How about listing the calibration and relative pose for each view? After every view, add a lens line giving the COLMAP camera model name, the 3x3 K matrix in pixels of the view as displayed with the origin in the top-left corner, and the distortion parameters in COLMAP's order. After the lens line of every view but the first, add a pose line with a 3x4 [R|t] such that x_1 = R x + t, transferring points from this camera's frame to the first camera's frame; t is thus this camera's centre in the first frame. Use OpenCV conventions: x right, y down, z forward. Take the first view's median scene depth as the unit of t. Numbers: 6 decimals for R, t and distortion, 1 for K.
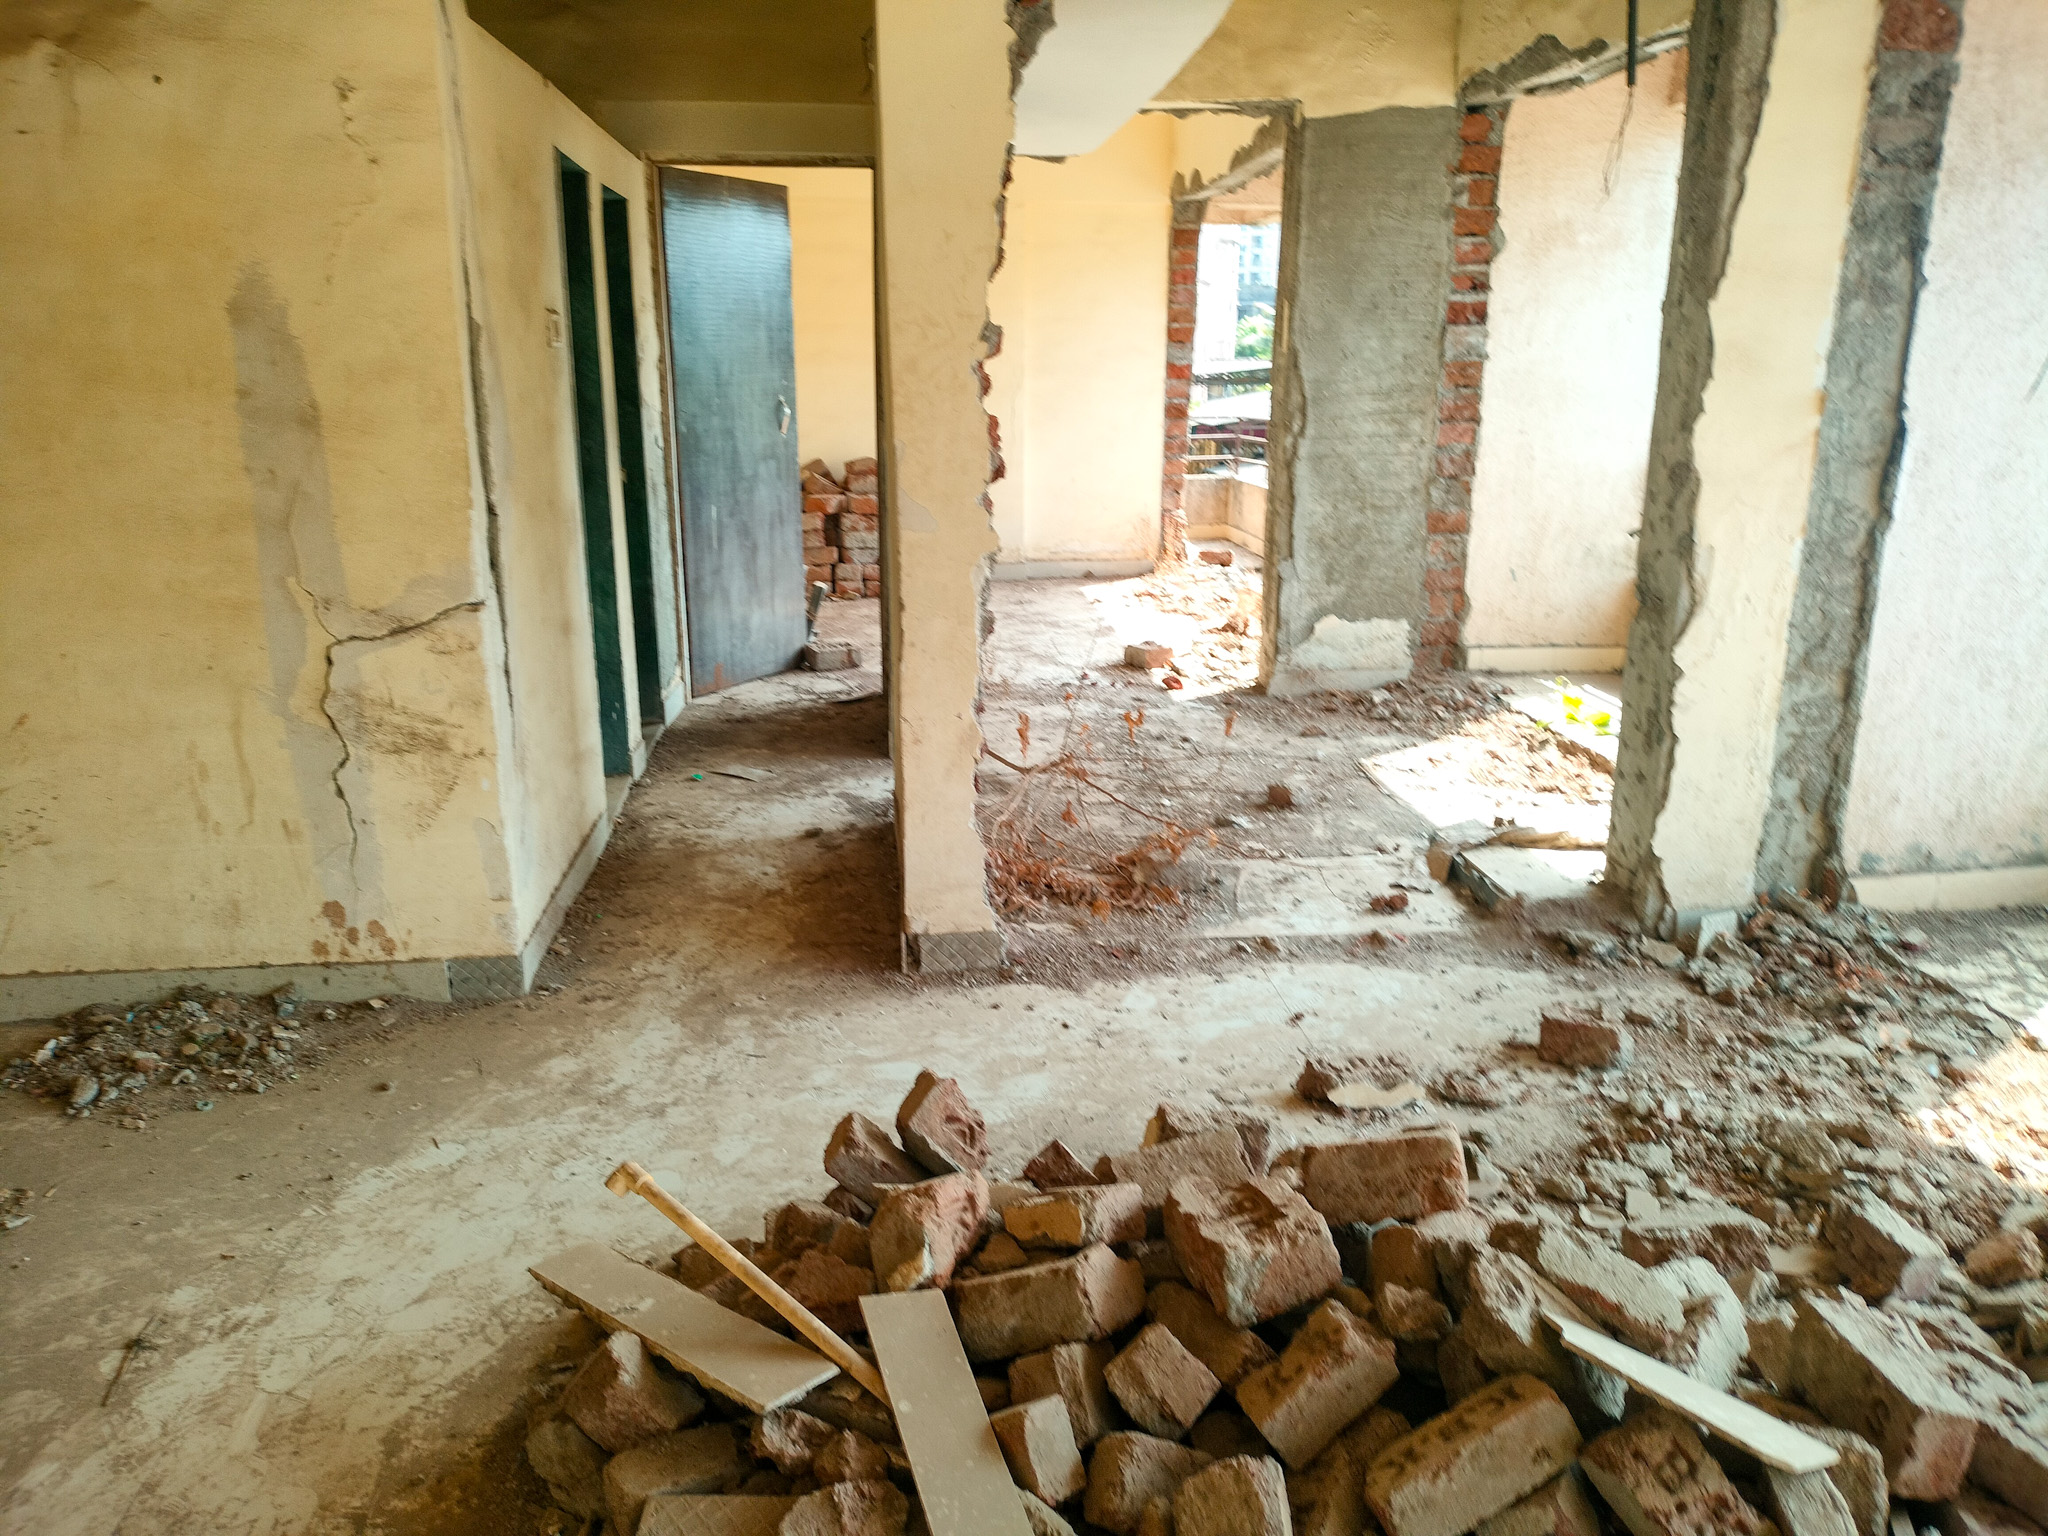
lens RADIAL K [[1512.7, 0, 1022.1], [0, 1512.7, 801.3], [0, 0, 1]] dist [0.059526, -0.084780]
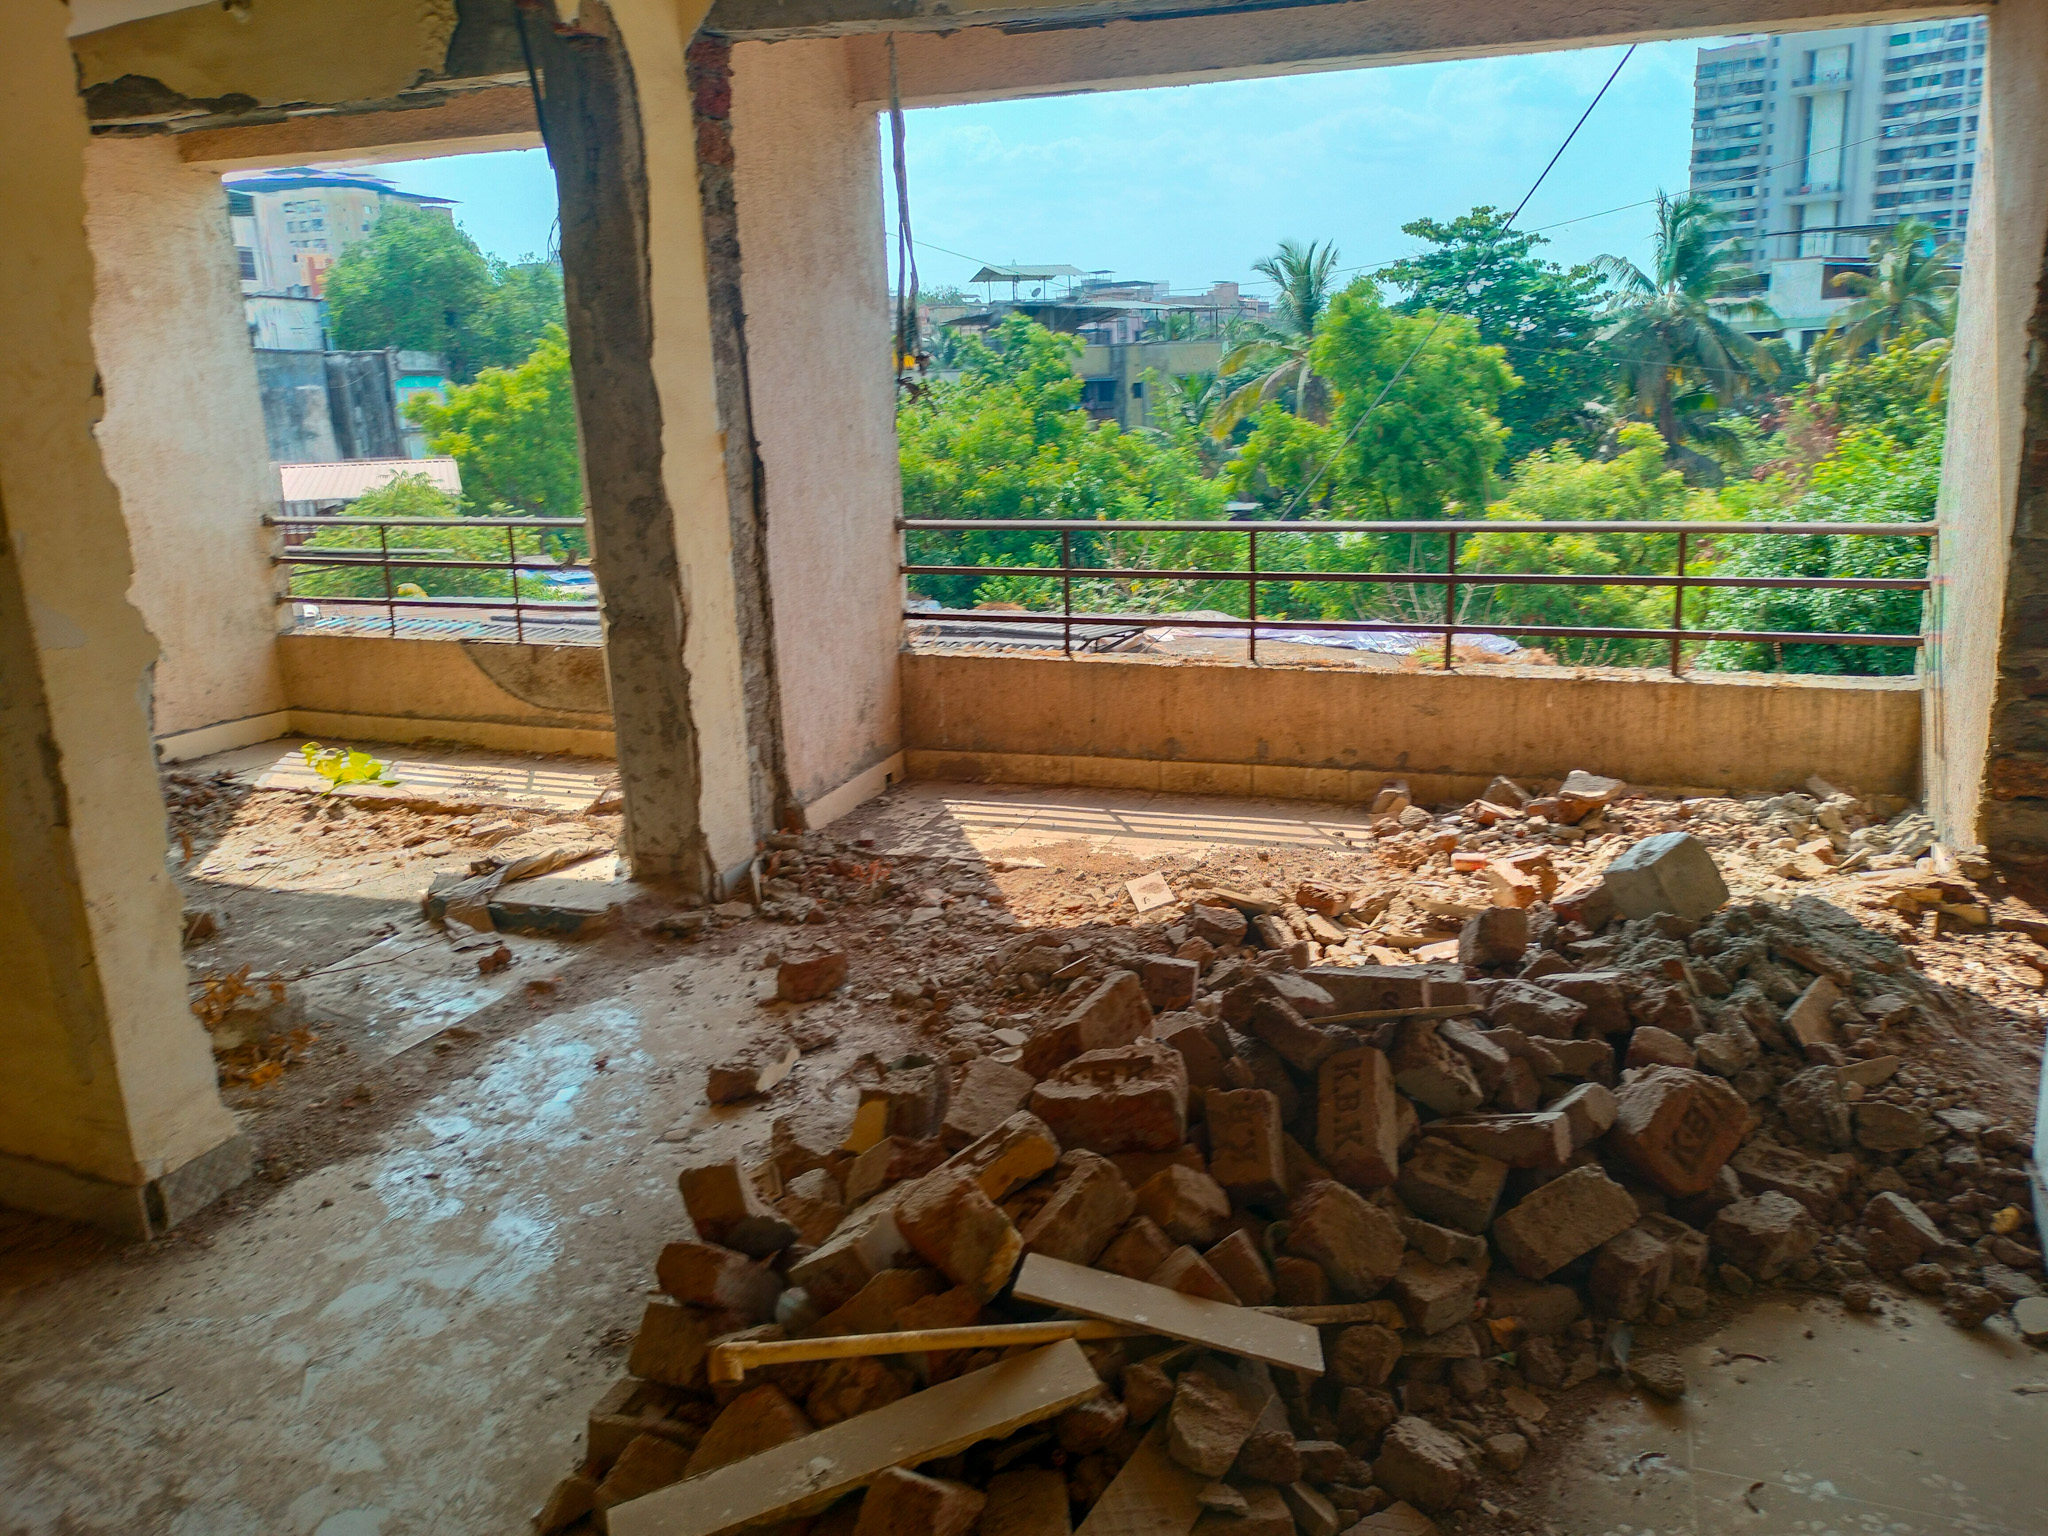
lens RADIAL K [[1512.7, 0, 1022.1], [0, 1512.7, 801.3], [0, 0, 1]] dist [0.059526, -0.084780]
pose [[0.435543, -0.241593, 0.867142, -0.496461], [0.283813, 0.951033, 0.122414, -0.062877], [-0.854255, 0.192790, 0.482783, 0.243010]]
